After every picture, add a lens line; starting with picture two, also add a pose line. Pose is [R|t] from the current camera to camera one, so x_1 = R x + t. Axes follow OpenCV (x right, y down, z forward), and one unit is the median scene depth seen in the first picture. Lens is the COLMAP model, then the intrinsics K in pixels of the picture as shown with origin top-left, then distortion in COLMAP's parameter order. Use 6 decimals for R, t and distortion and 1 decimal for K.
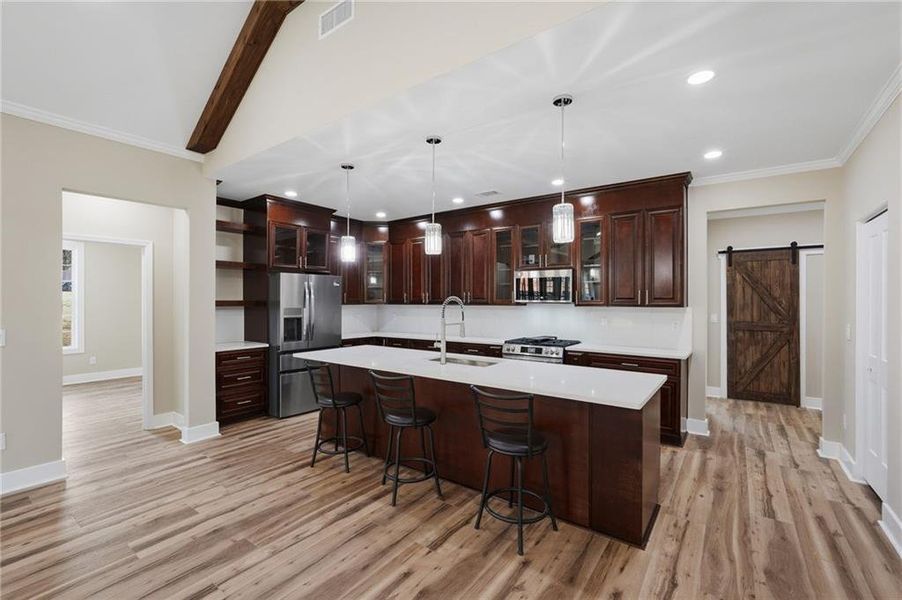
lens RADIAL K [[393.7, 0, 452.6], [0, 393.7, 302.2], [0, 0, 1]] dist [0.000794, 0.000708]
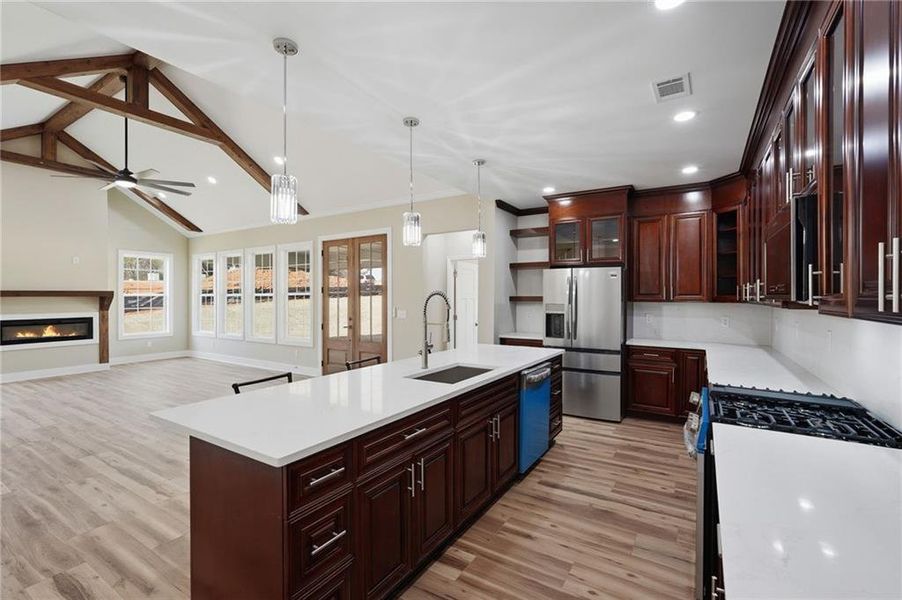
lens RADIAL K [[403.1, 0, 451.4], [0, 403.1, 296.6], [0, 0, 1]] dist [-0.008963, 0.001328]
pose [[0.074861, 0.000032, -0.997194, 0.831658], [-0.005129, 0.999987, -0.000353, -0.001969], [0.997181, 0.005141, 0.074860, 0.945783]]
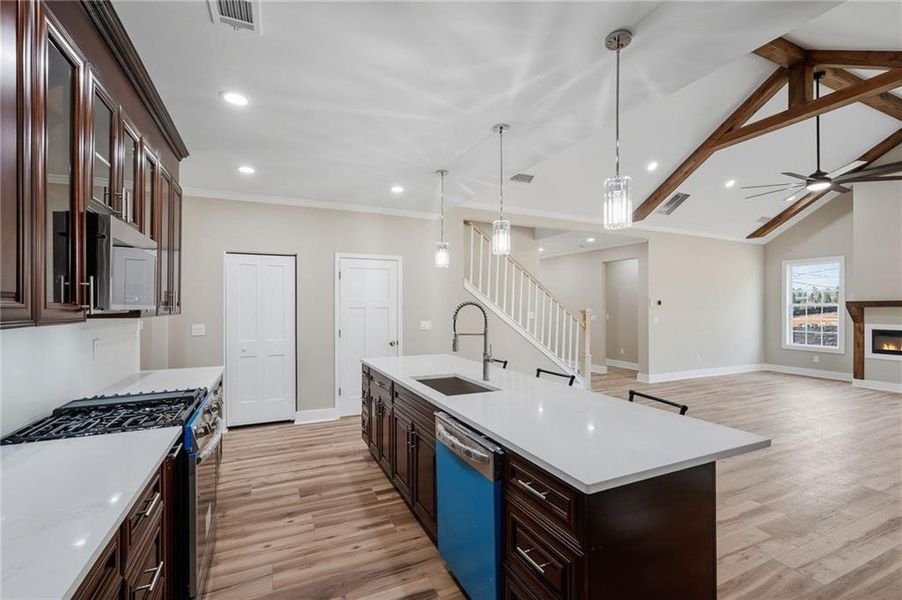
lens RADIAL K [[393.7, 0, 452.6], [0, 393.7, 302.2], [0, 0, 1]] dist [0.000794, 0.000708]
pose [[-0.881090, 0.003202, 0.472937, -0.347470], [0.001214, 0.999989, -0.004507, -0.009199], [-0.472947, -0.003397, -0.881084, 1.708333]]
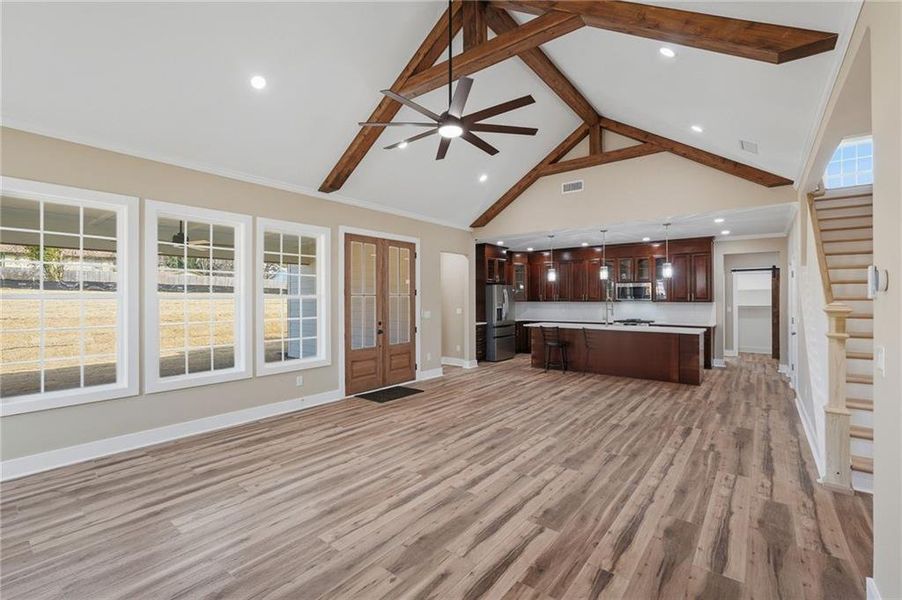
lens RADIAL K [[403.1, 0, 451.4], [0, 403.1, 296.6], [0, 0, 1]] dist [-0.008963, 0.001328]
pose [[0.999771, -0.002288, -0.021283, -0.831554], [0.001989, 0.999899, -0.014062, 0.011226], [0.021313, 0.014016, 0.999675, -1.299648]]
